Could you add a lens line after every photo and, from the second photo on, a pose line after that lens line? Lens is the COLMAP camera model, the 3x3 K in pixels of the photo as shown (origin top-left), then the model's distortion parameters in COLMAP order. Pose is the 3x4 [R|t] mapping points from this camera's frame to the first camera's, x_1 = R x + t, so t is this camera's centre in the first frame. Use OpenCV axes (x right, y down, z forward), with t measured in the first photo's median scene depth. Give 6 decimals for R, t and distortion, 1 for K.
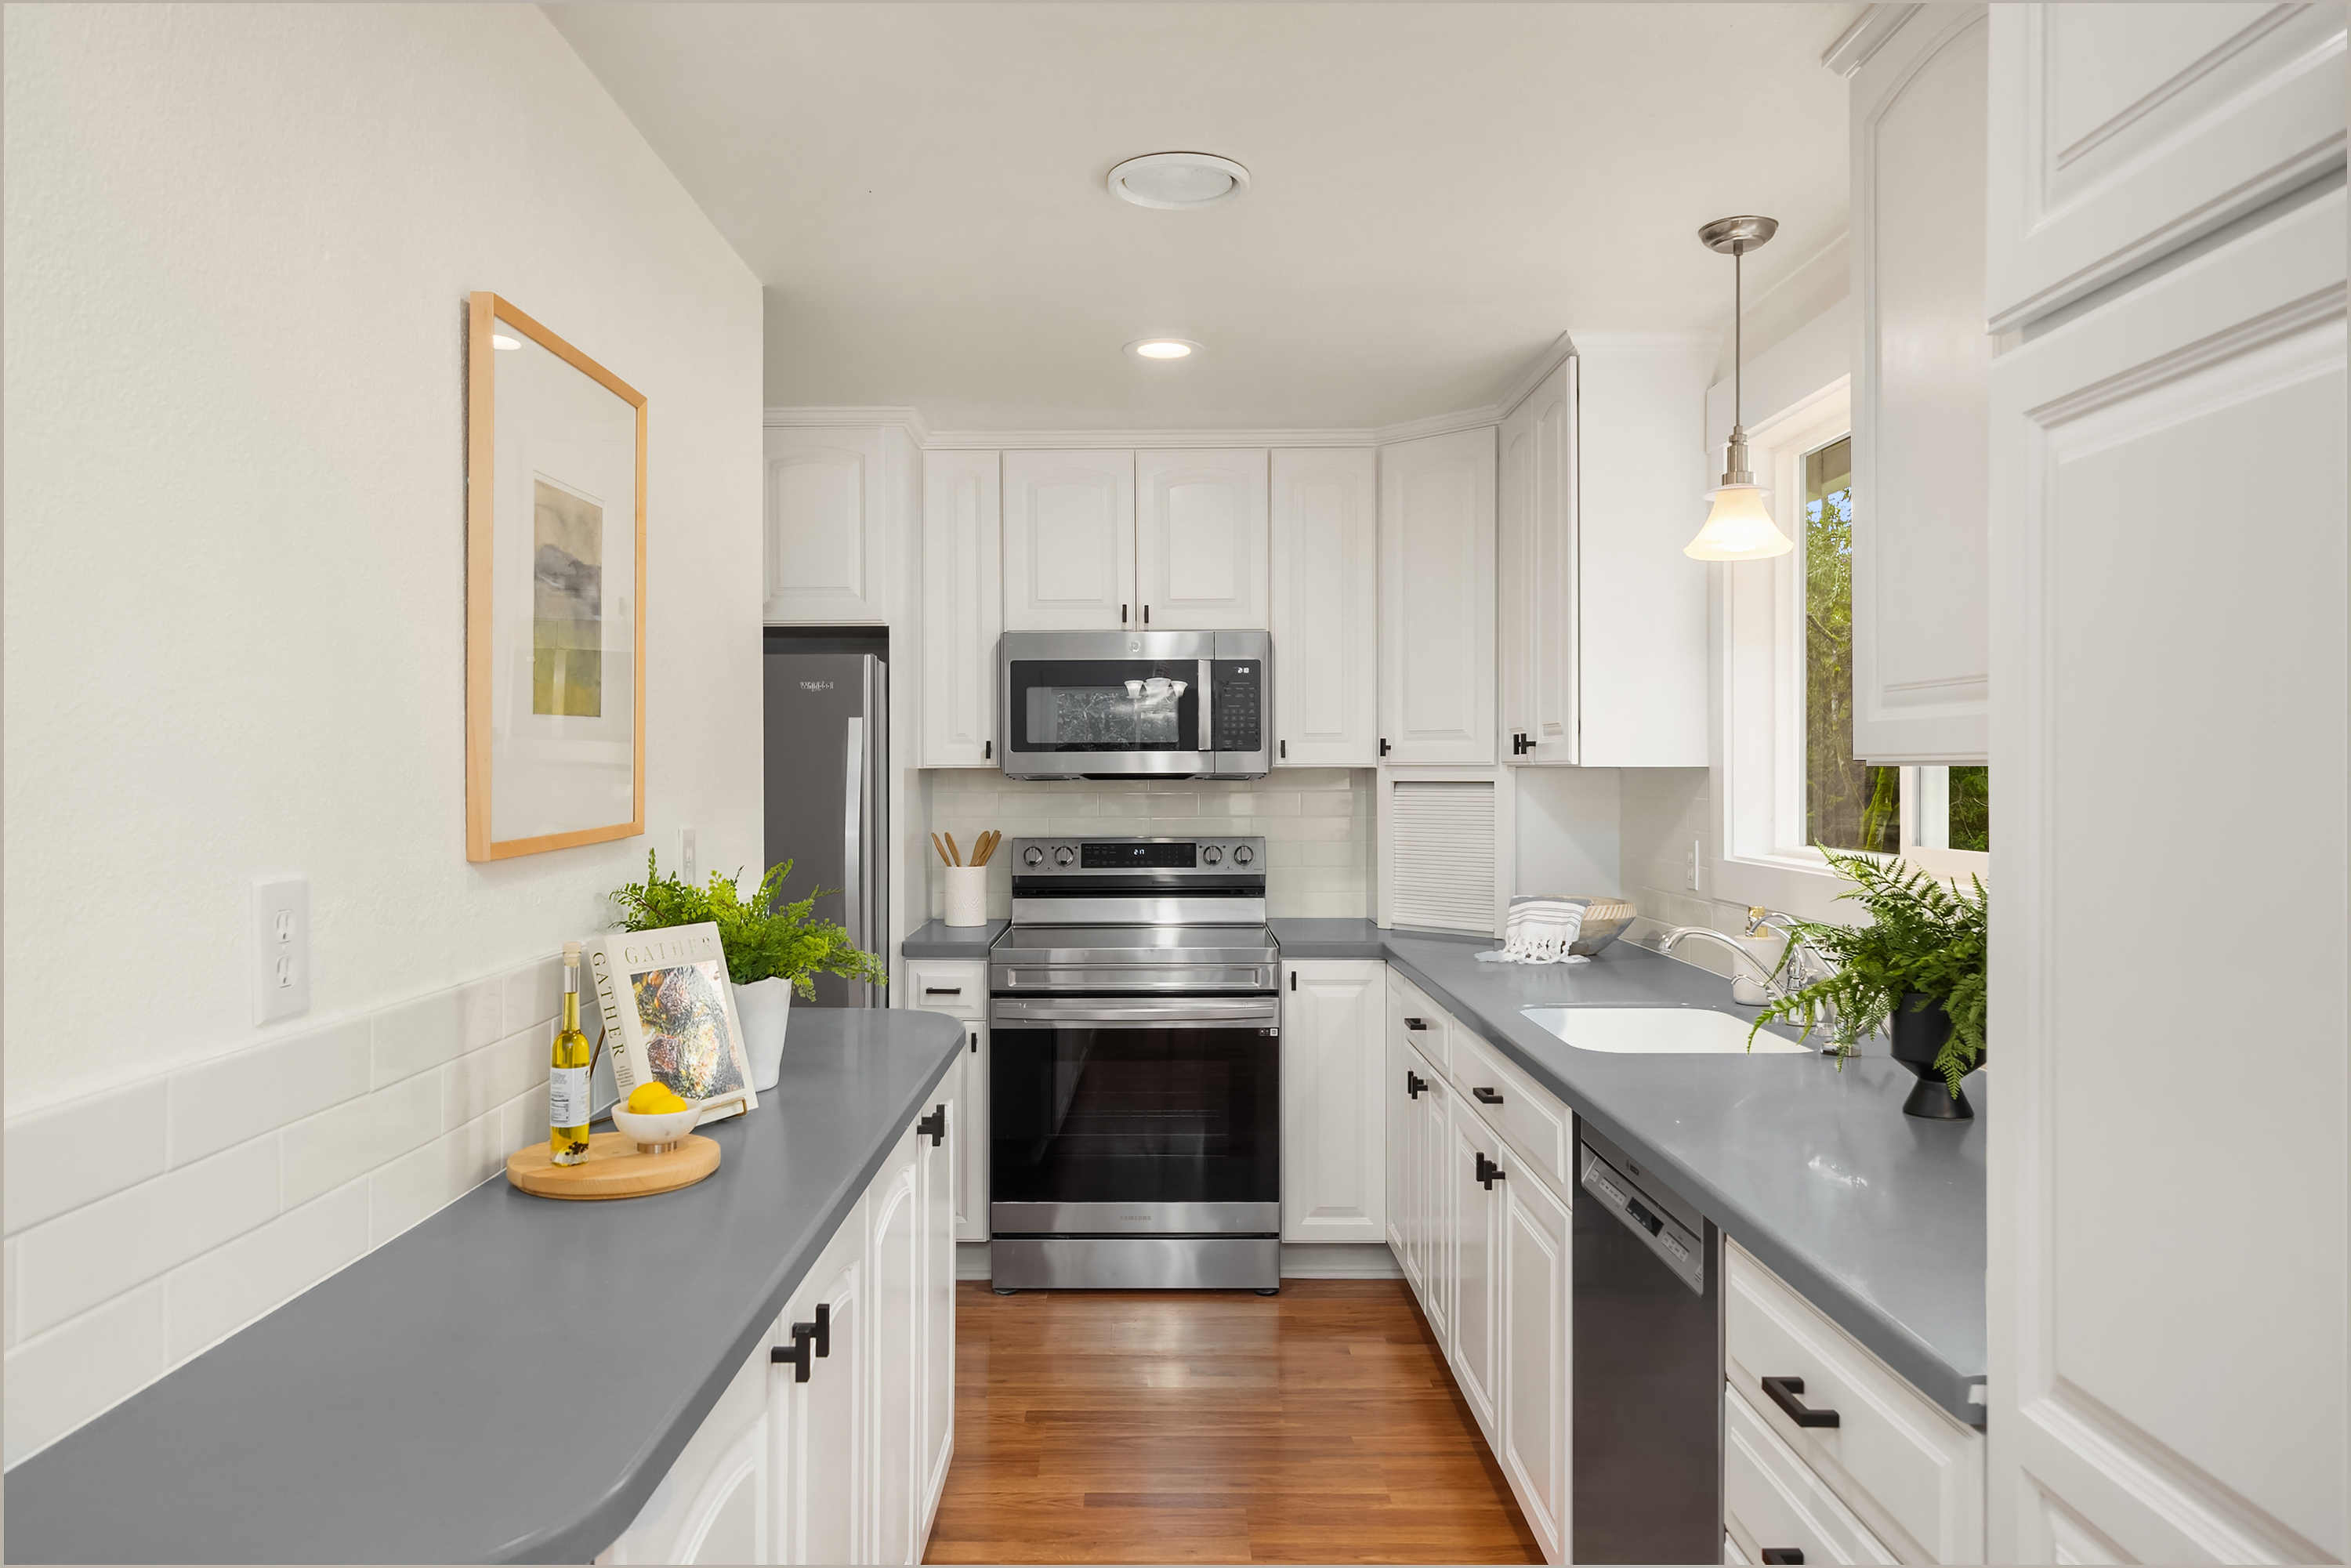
lens RADIAL K [[1570.5, 0, 1170.3], [0, 1570.5, 779.5], [0, 0, 1]] dist [-0.005714, -0.000267]
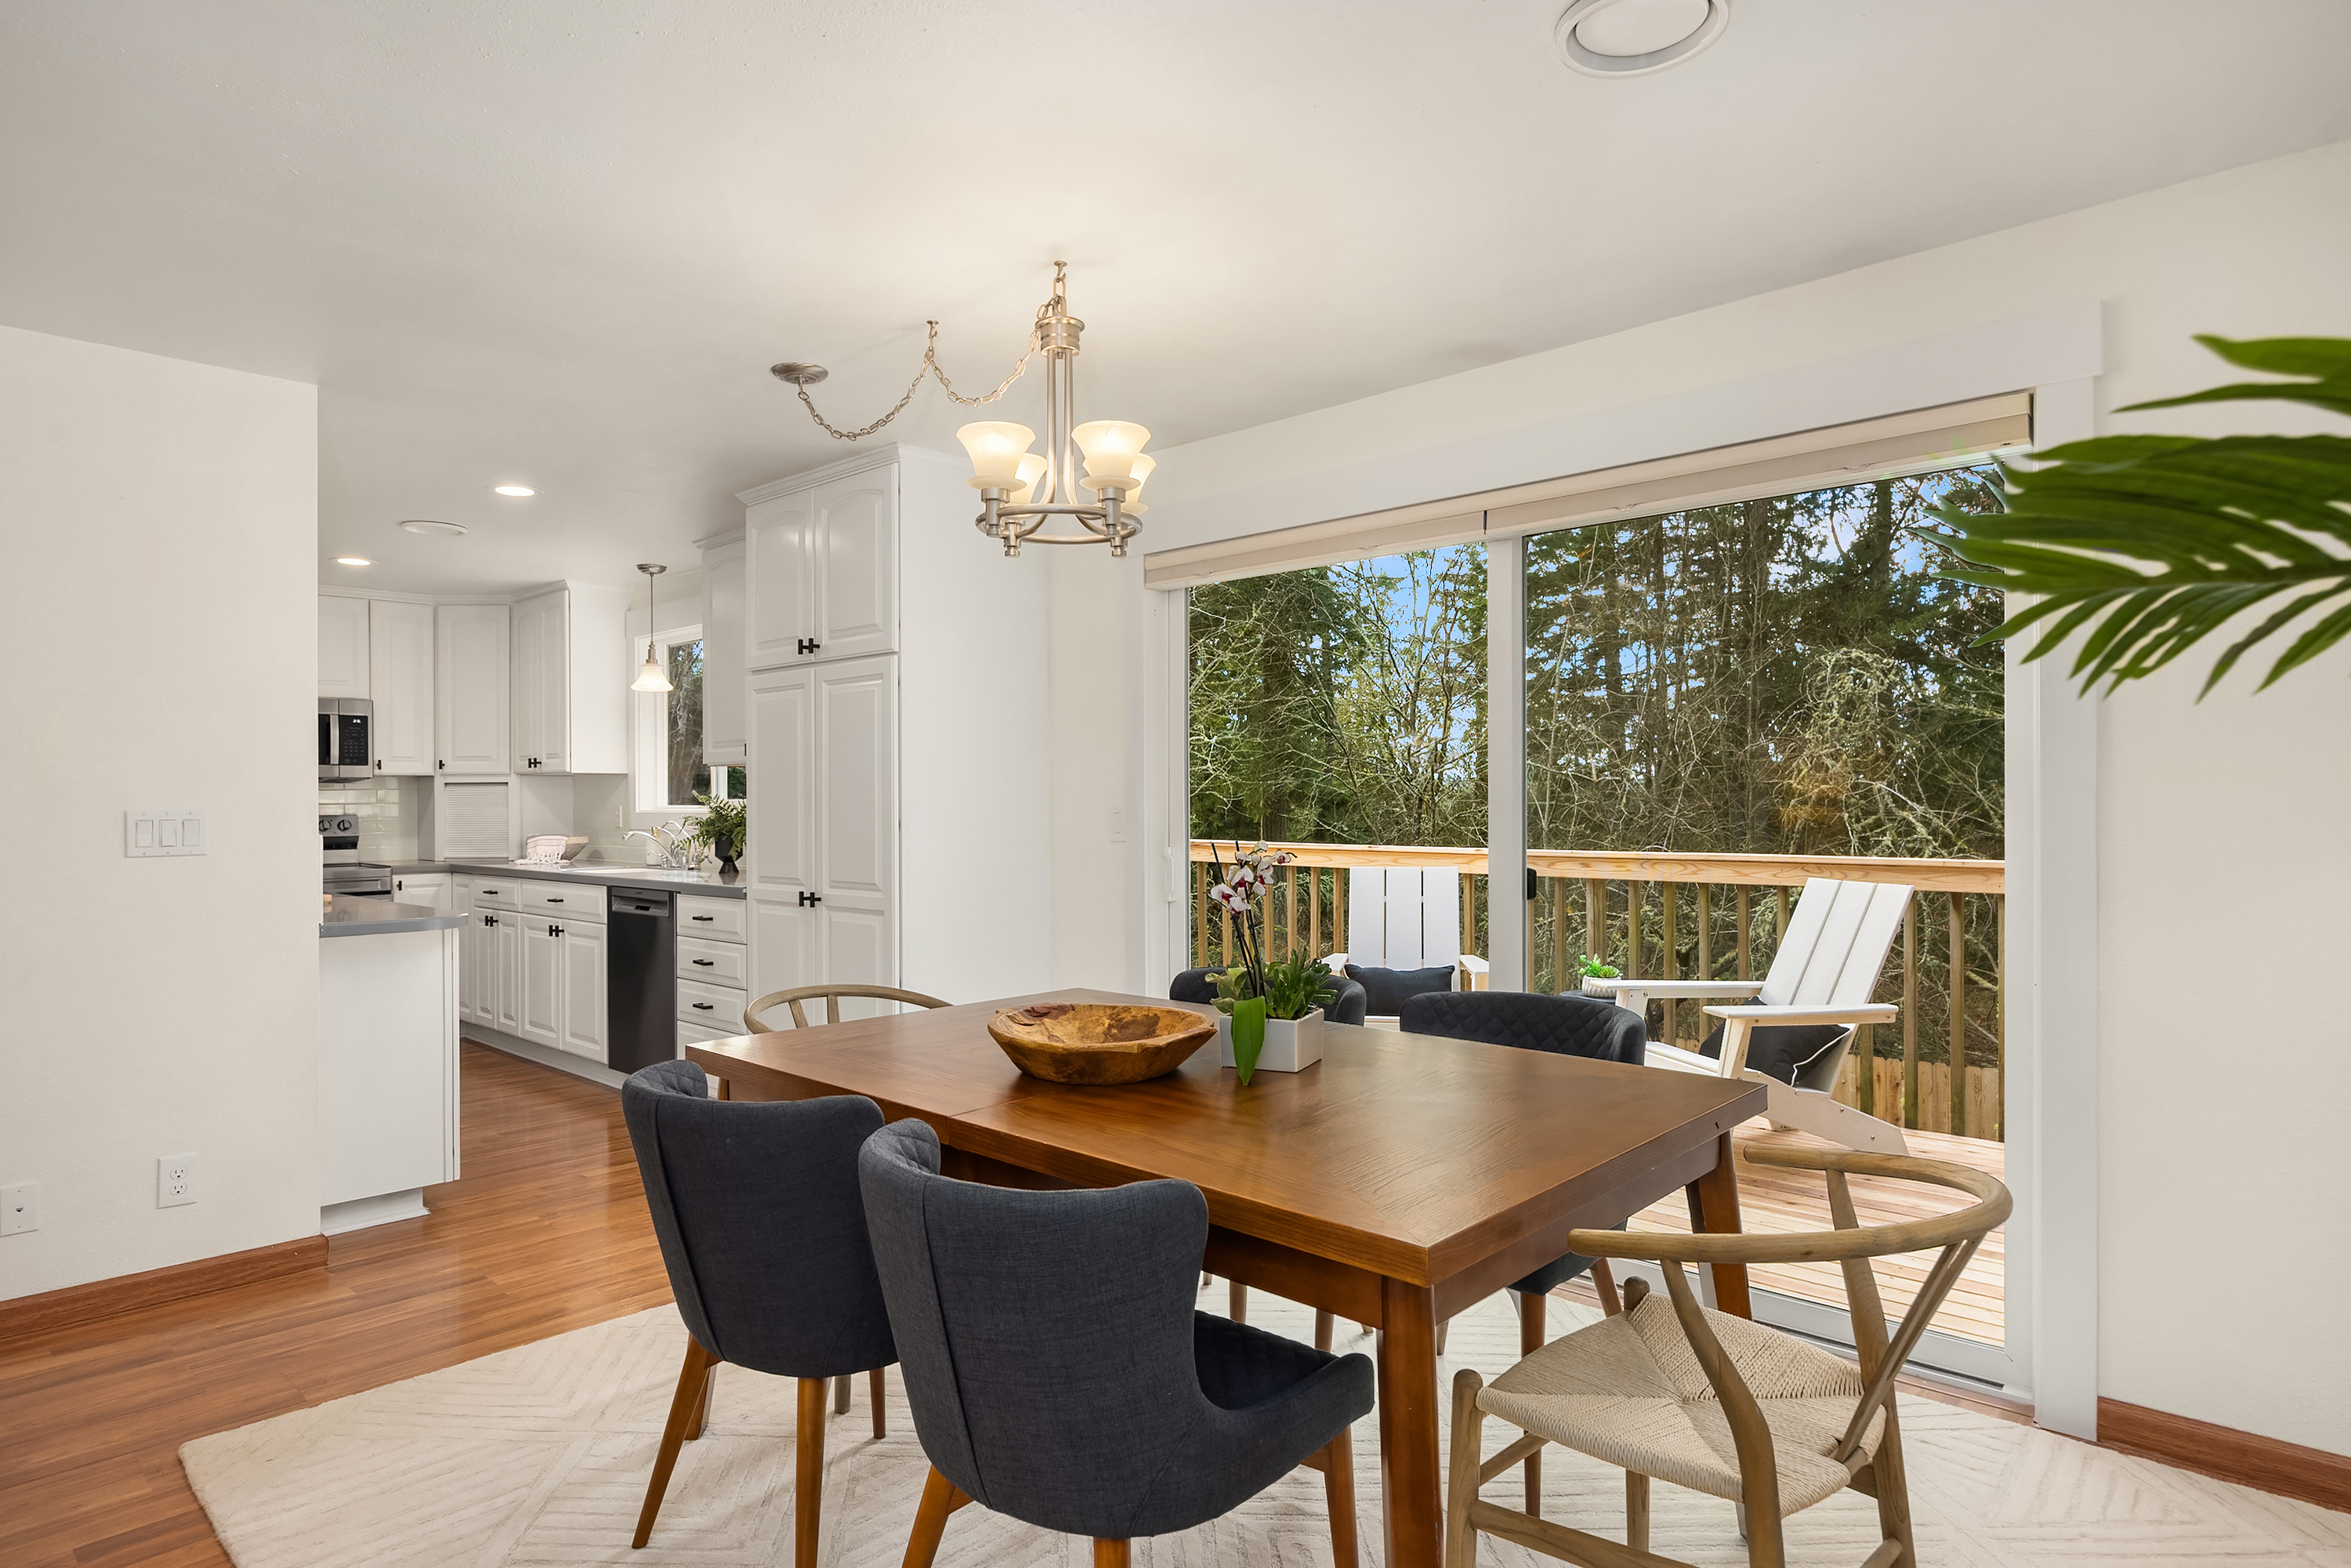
lens RADIAL K [[1313.2, 0, 1175.5], [0, 1313.2, 795.9], [0, 0, 1]] dist [0.016534, 0.001324]
pose [[0.693394, -0.003437, 0.720550, -0.462170], [0.012895, 0.999888, -0.007639, 0.047571], [-0.720443, 0.014588, 0.693361, -0.864494]]
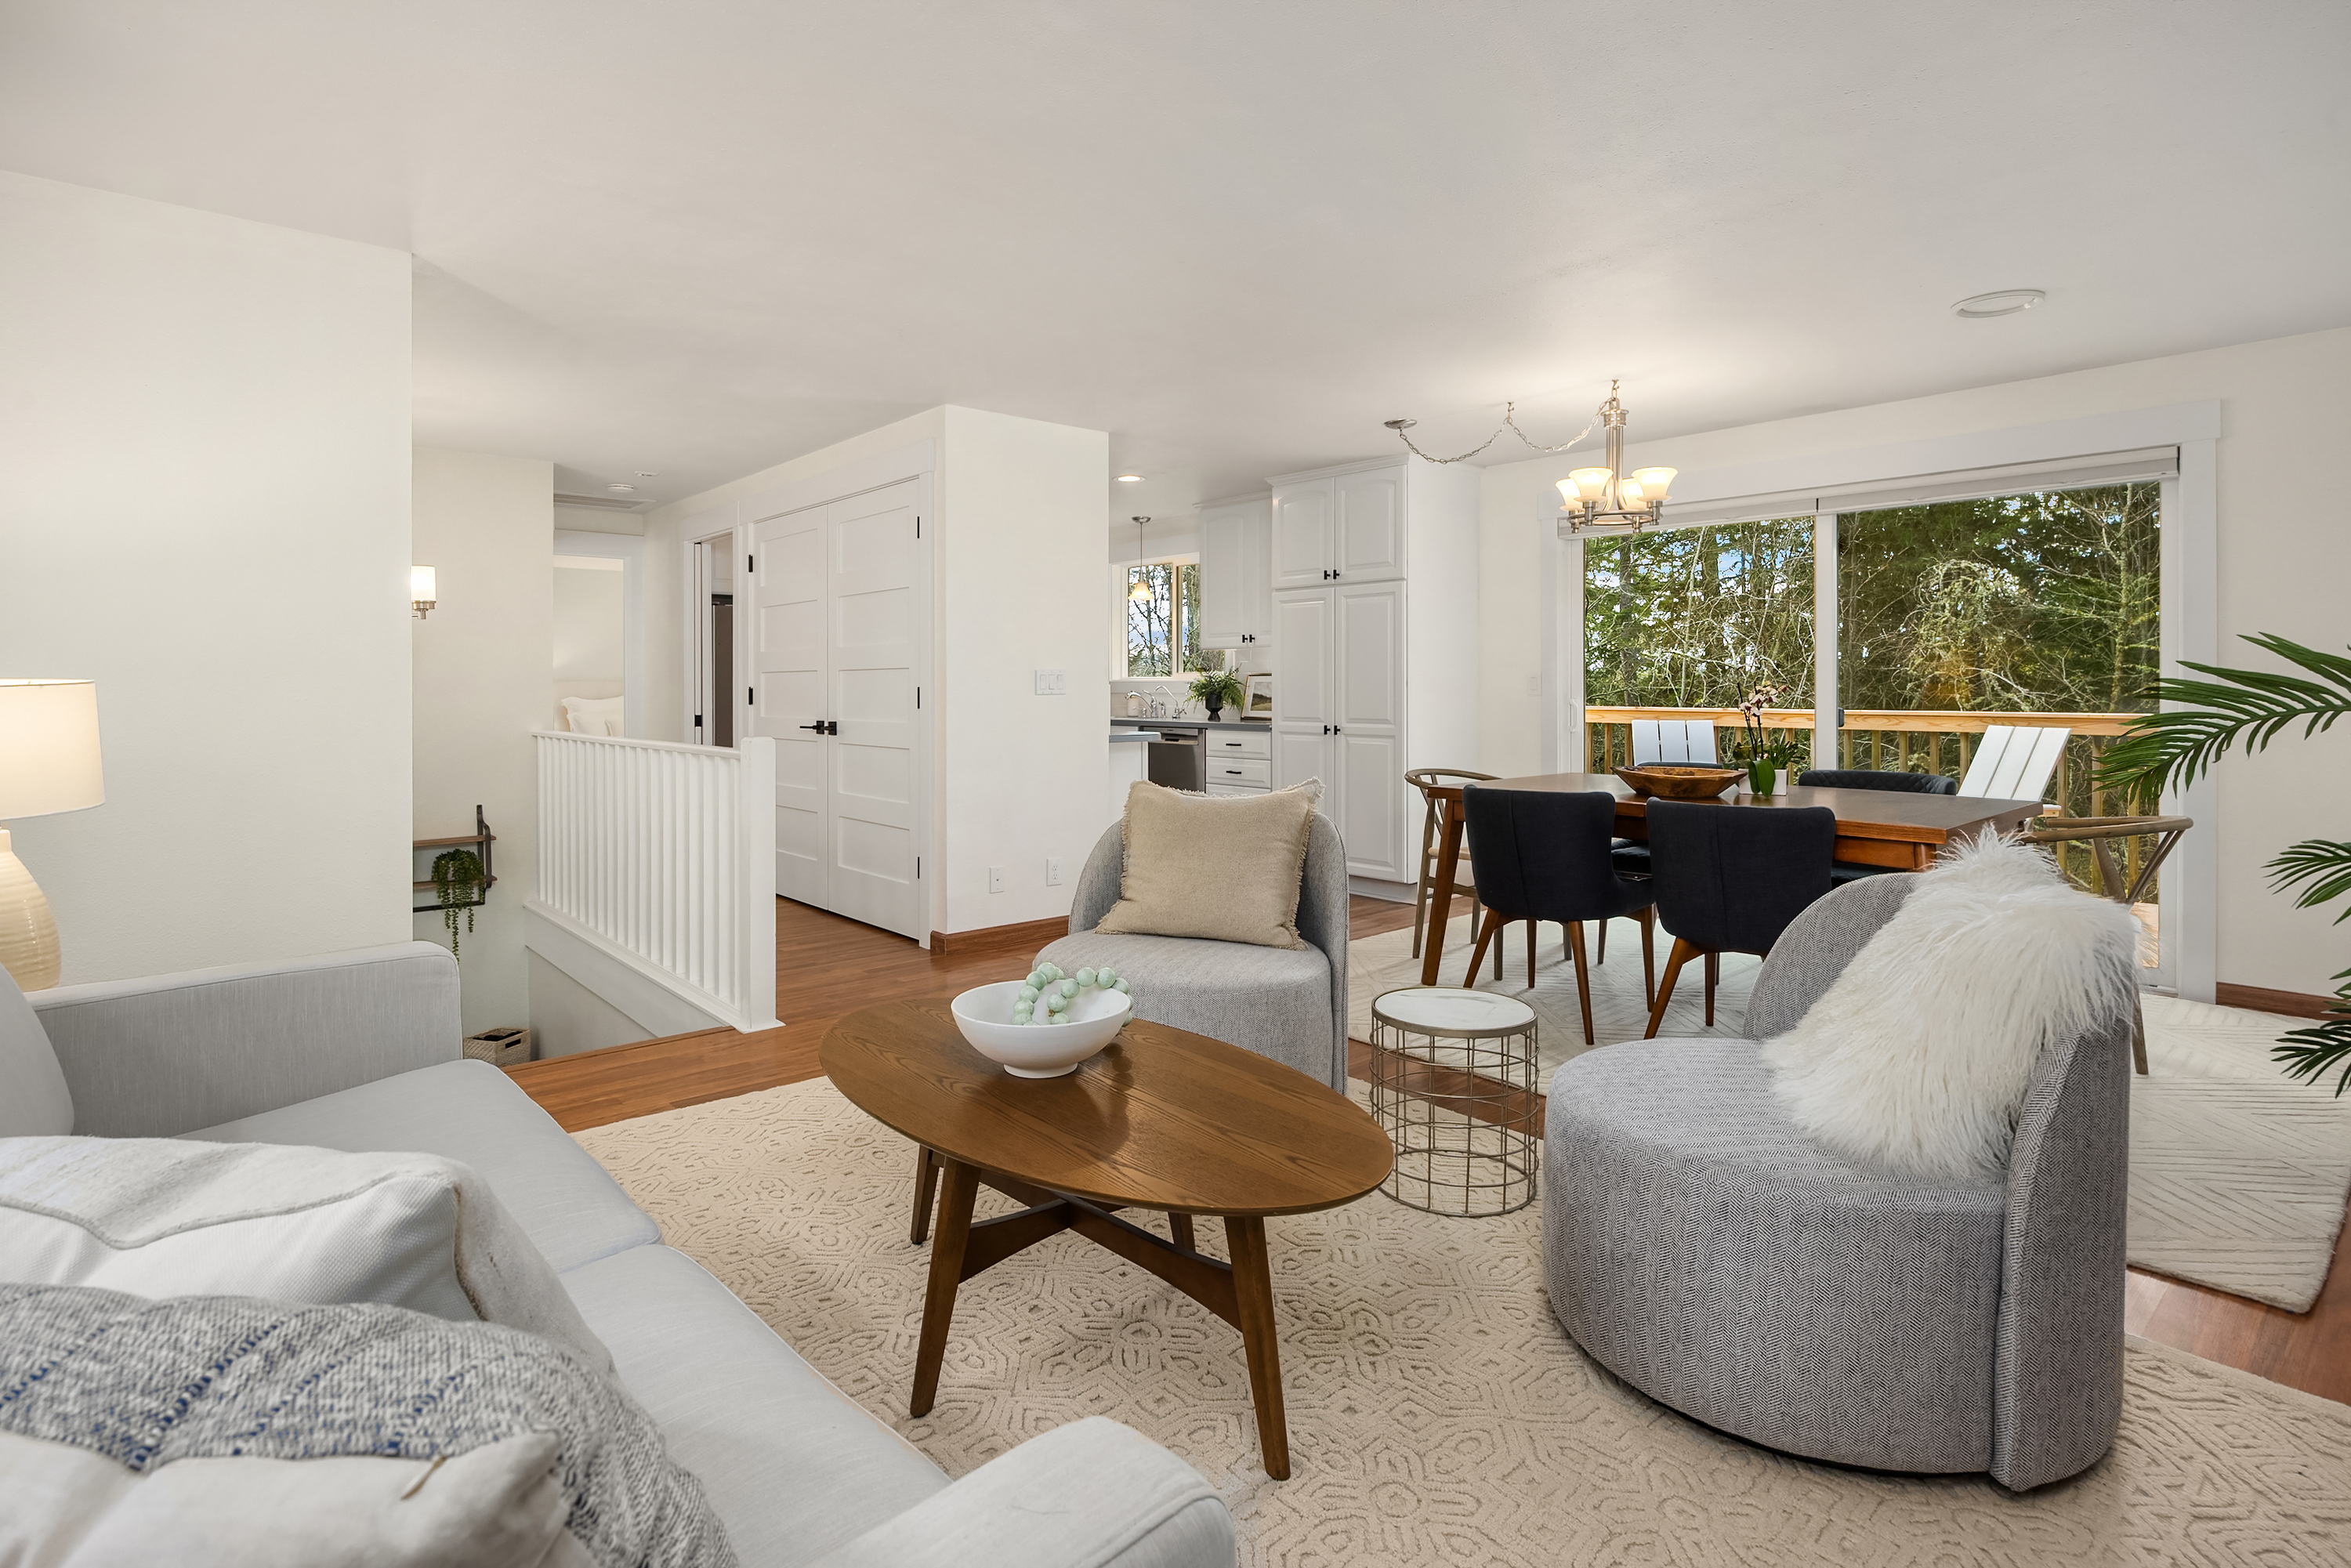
lens RADIAL K [[1121.3, 0, 1164.7], [0, 1121.3, 679.6], [0, 0, 1]] dist [-0.000656, 0.000533]
pose [[0.775759, 0.002963, 0.631022, -1.043777], [0.004650, 0.999935, -0.010412, 0.068477], [-0.631012, 0.011011, 0.775695, -0.923591]]
